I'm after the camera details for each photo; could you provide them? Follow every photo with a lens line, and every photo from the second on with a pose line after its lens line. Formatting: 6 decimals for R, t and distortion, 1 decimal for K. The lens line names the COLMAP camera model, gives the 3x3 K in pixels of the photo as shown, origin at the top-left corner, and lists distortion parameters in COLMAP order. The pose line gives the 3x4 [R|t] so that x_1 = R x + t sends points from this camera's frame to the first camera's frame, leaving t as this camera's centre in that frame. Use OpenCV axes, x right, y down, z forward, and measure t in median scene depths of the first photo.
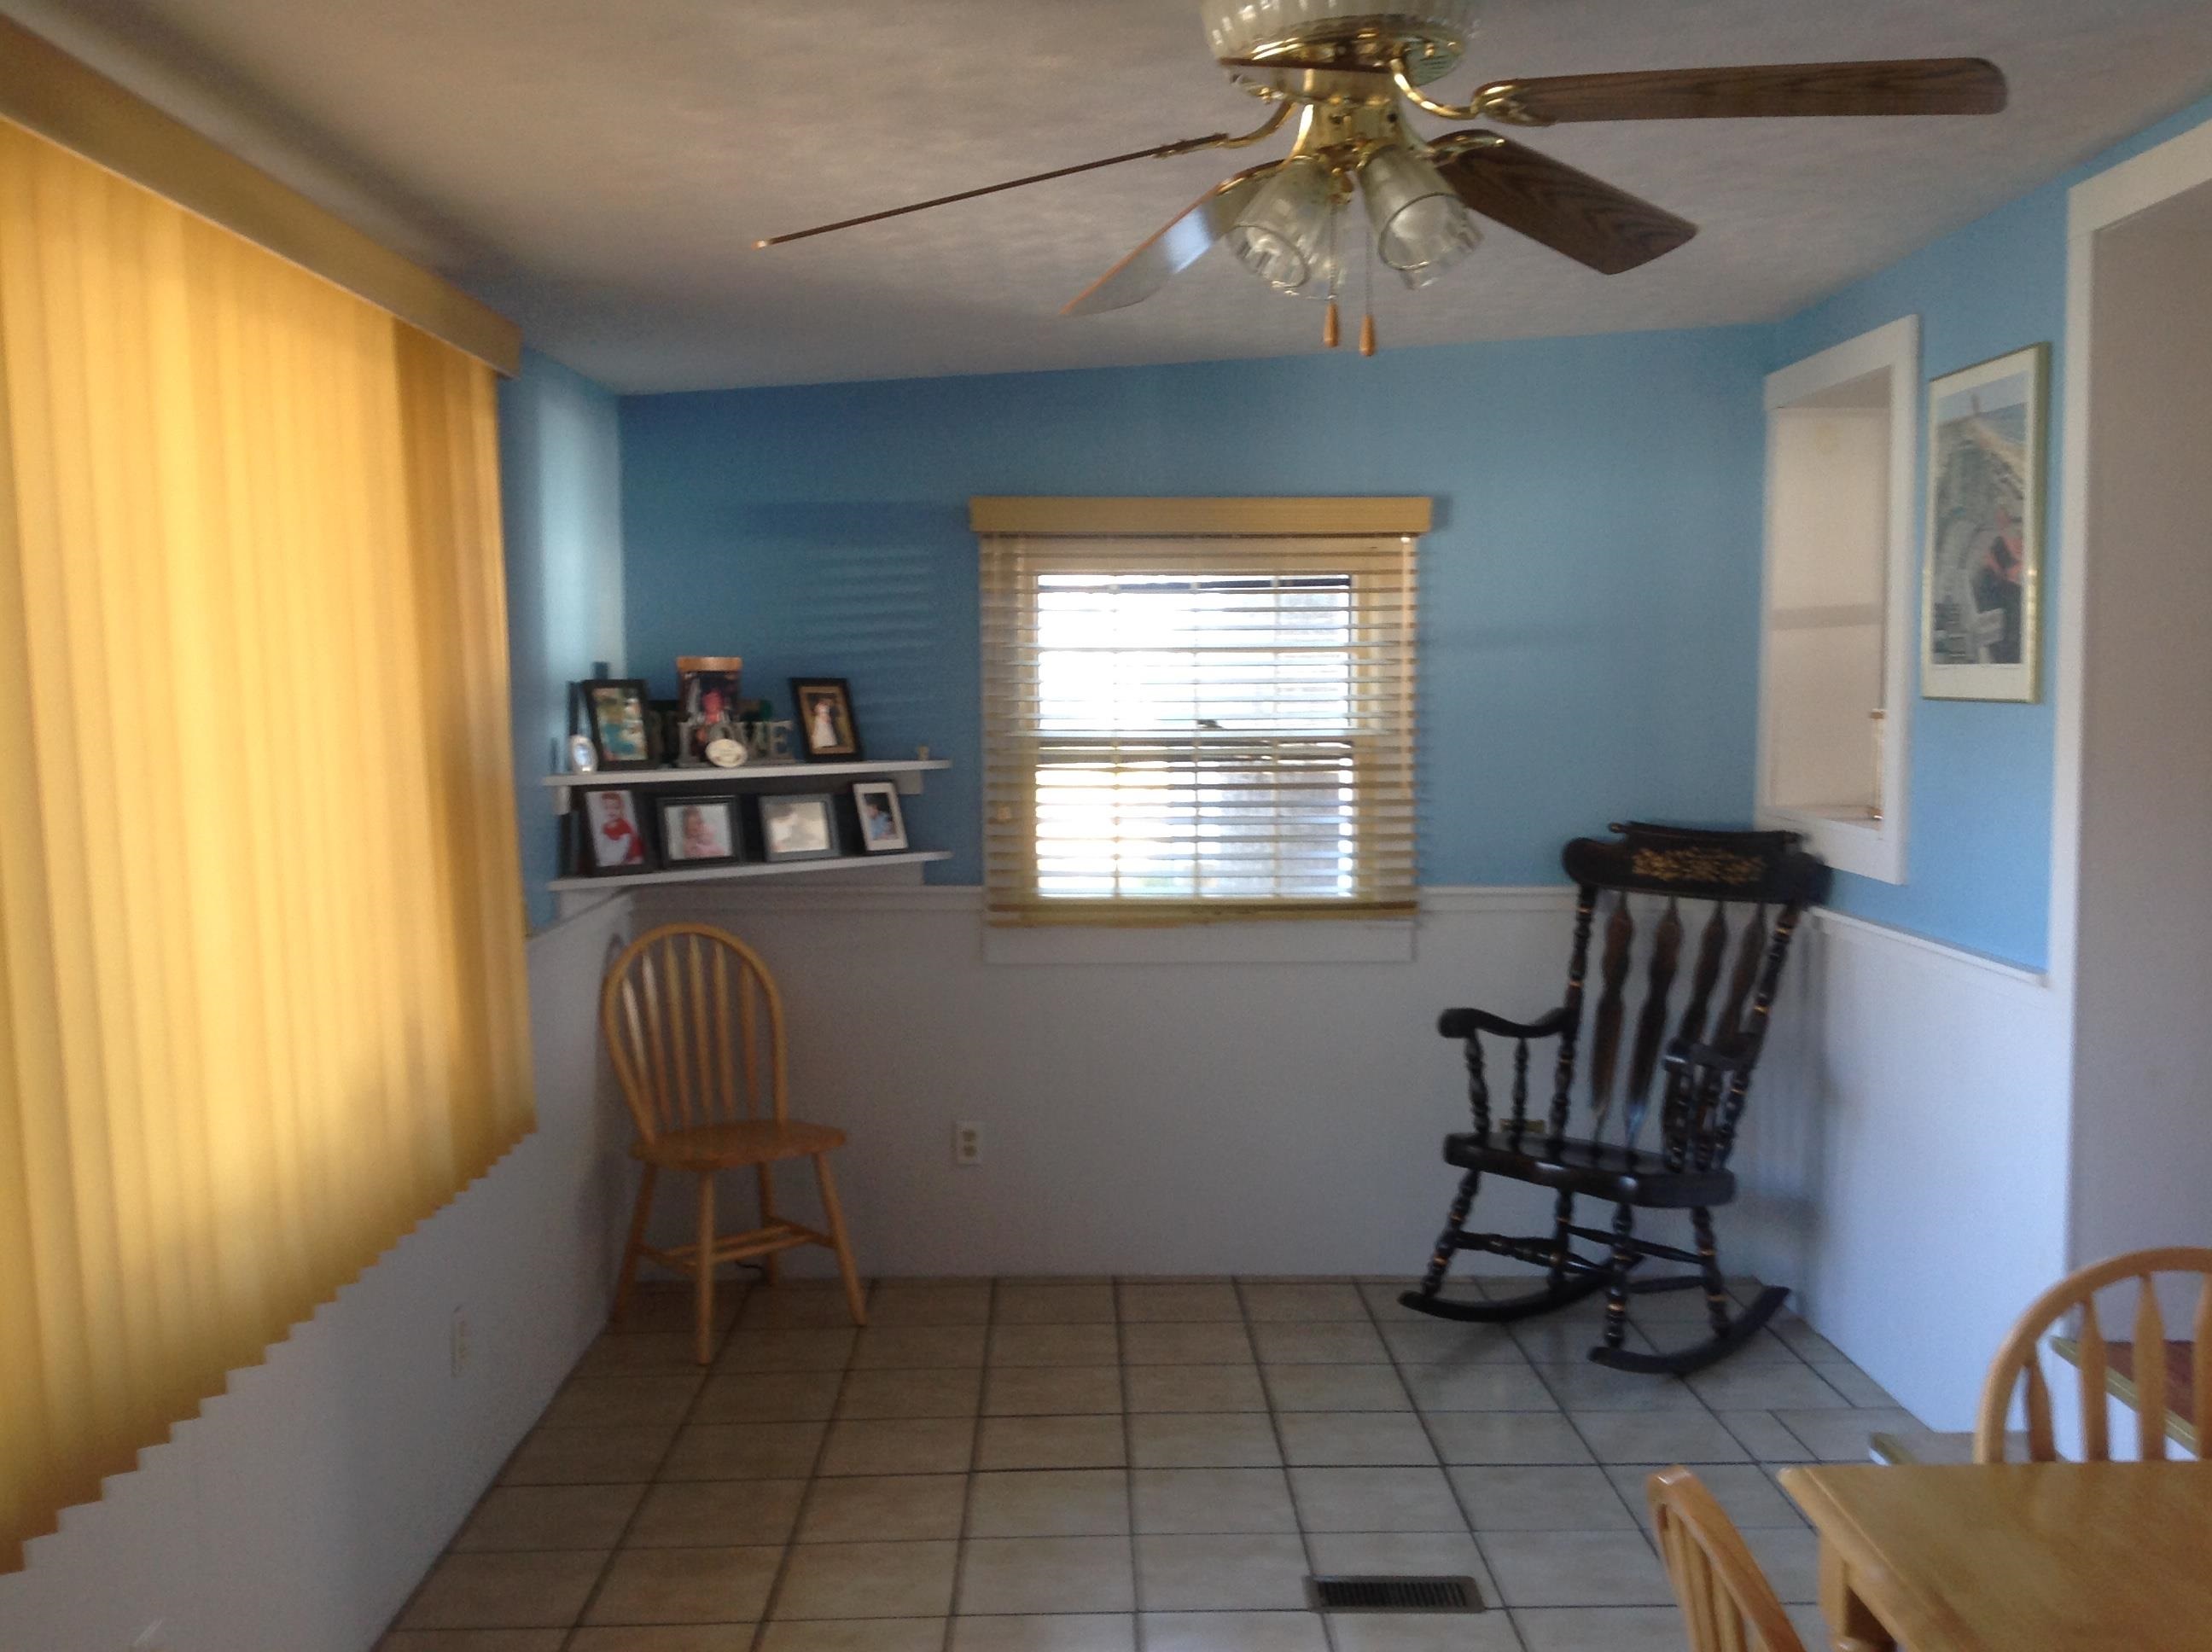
lens RADIAL K [[2067.5, 0, 1100.7], [0, 2067.5, 860.3], [0, 0, 1]] dist [0.184364, -0.402244]
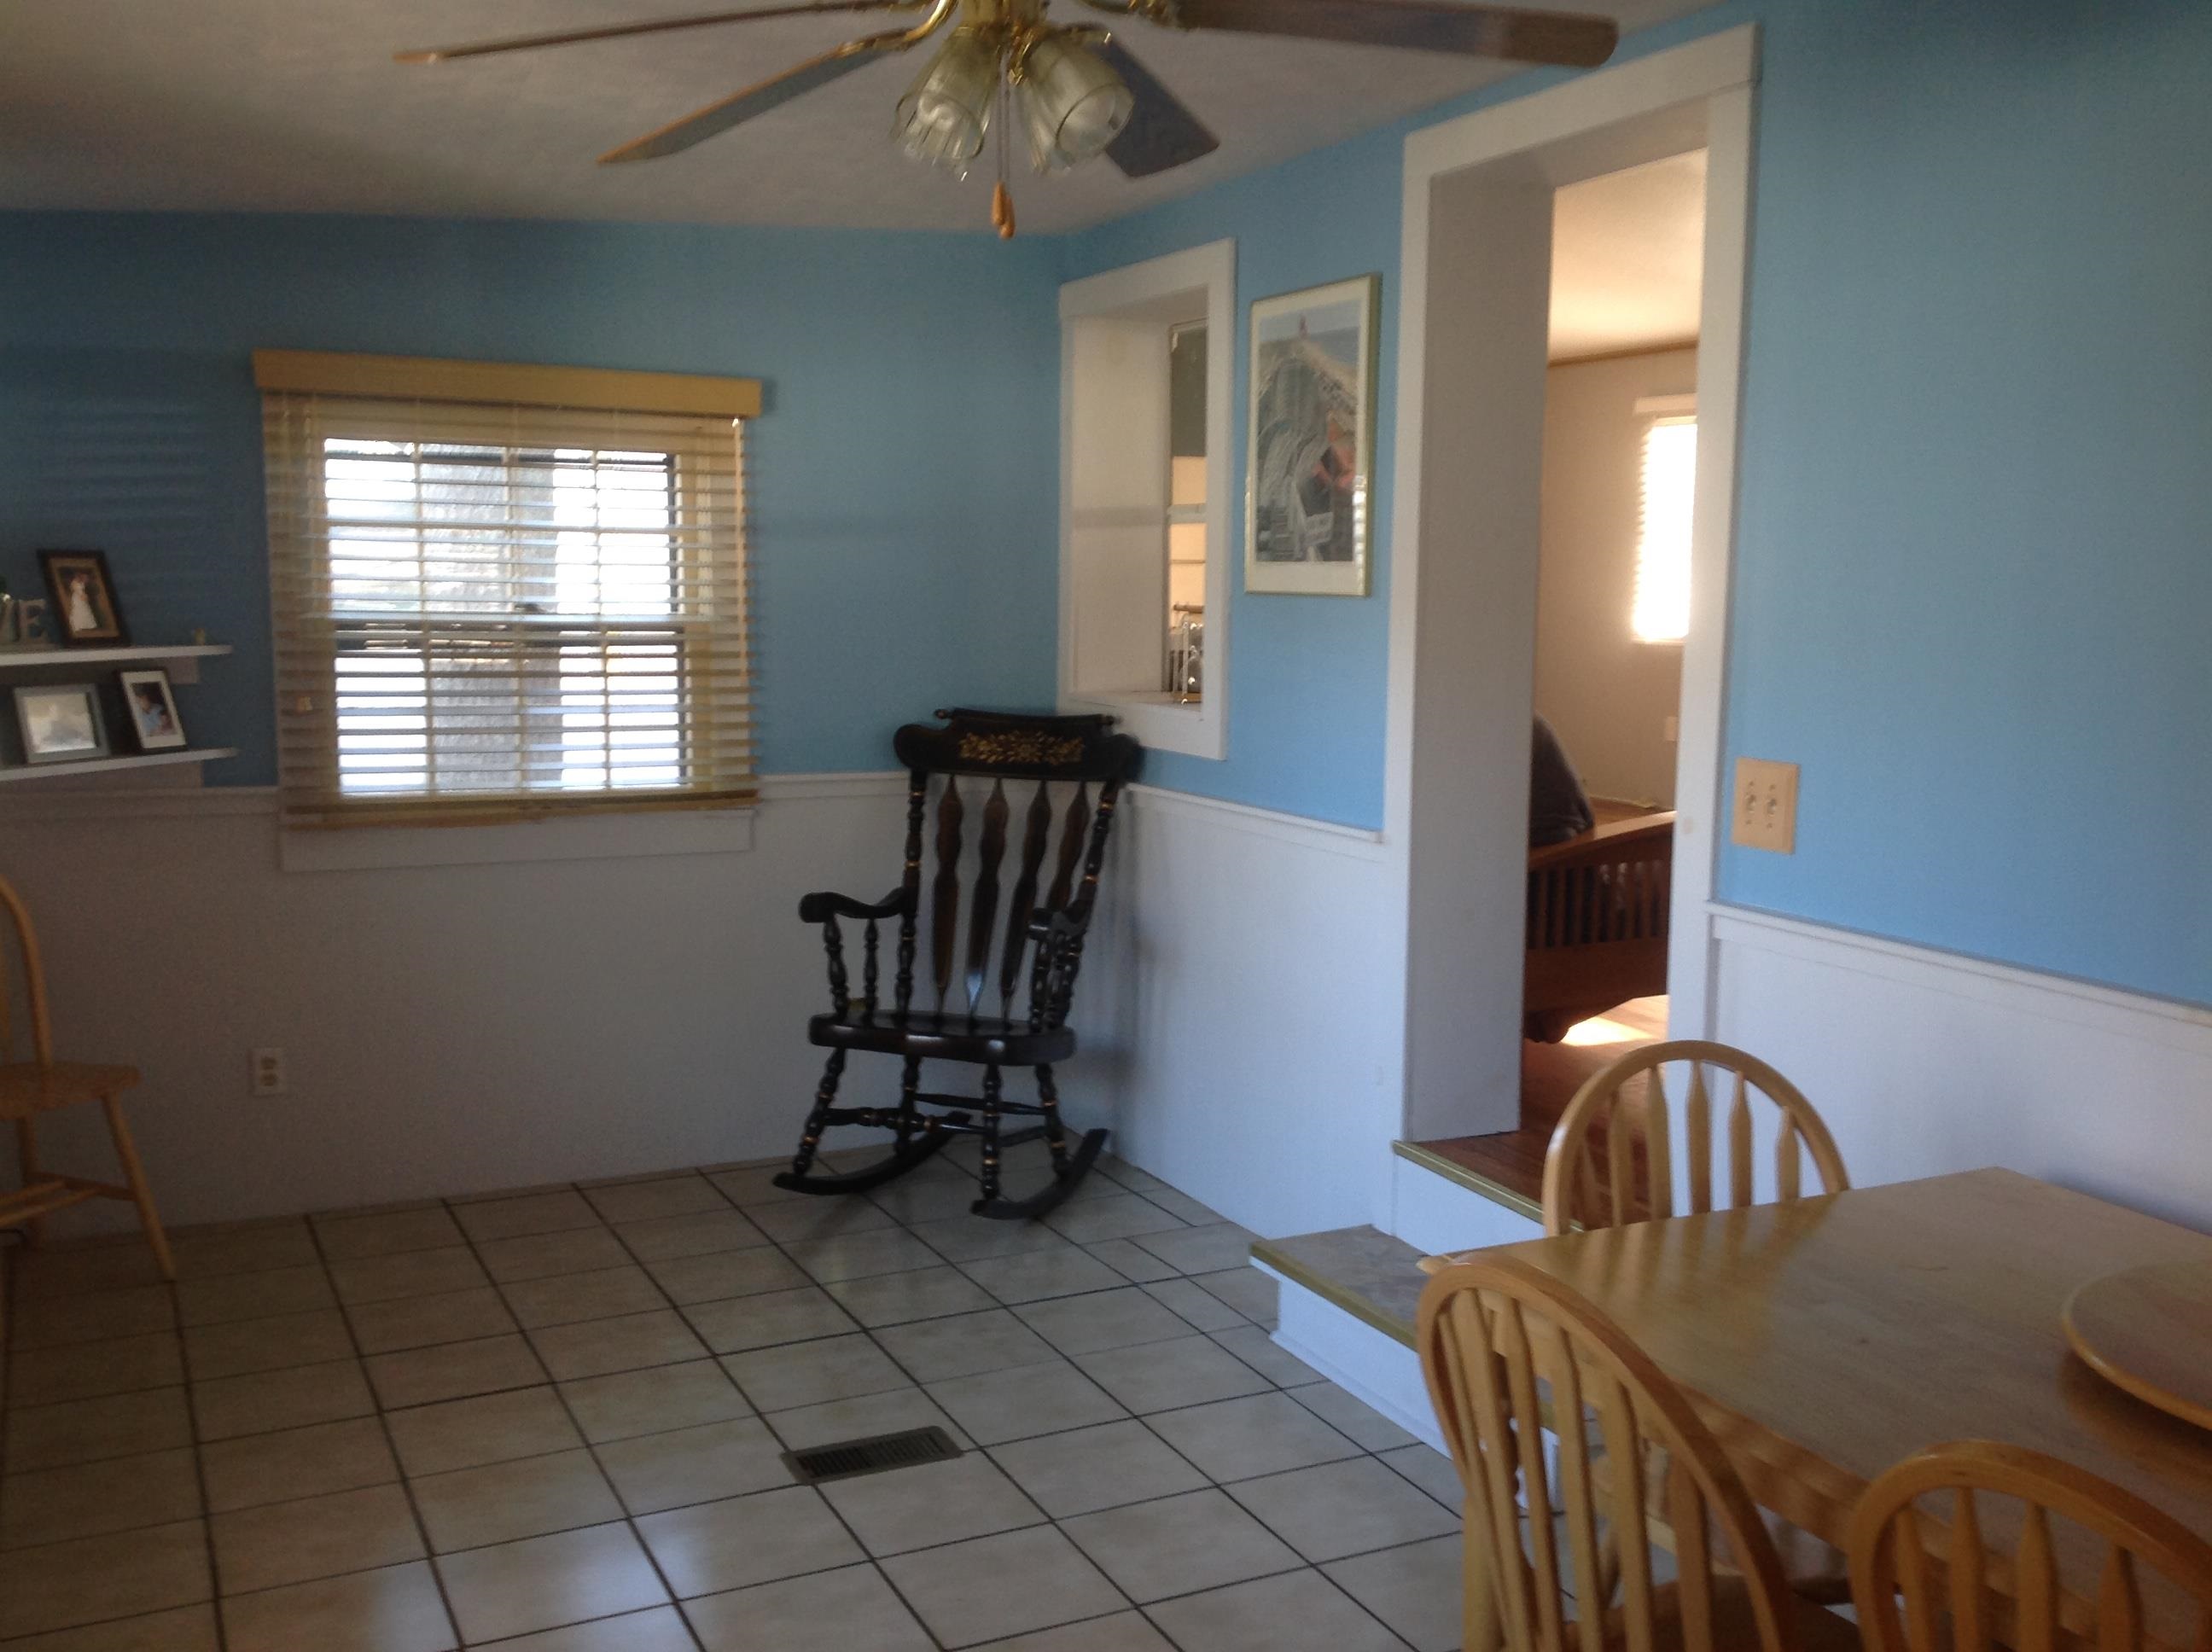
lens RADIAL K [[2057.1, 0, 1092.4], [0, 2057.1, 868.1], [0, 0, 1]] dist [0.167810, -0.397937]
pose [[0.904514, -0.045506, 0.424008, -0.129663], [0.022005, 0.997946, 0.060162, 0.001173], [-0.425875, -0.045087, 0.903658, 0.029880]]
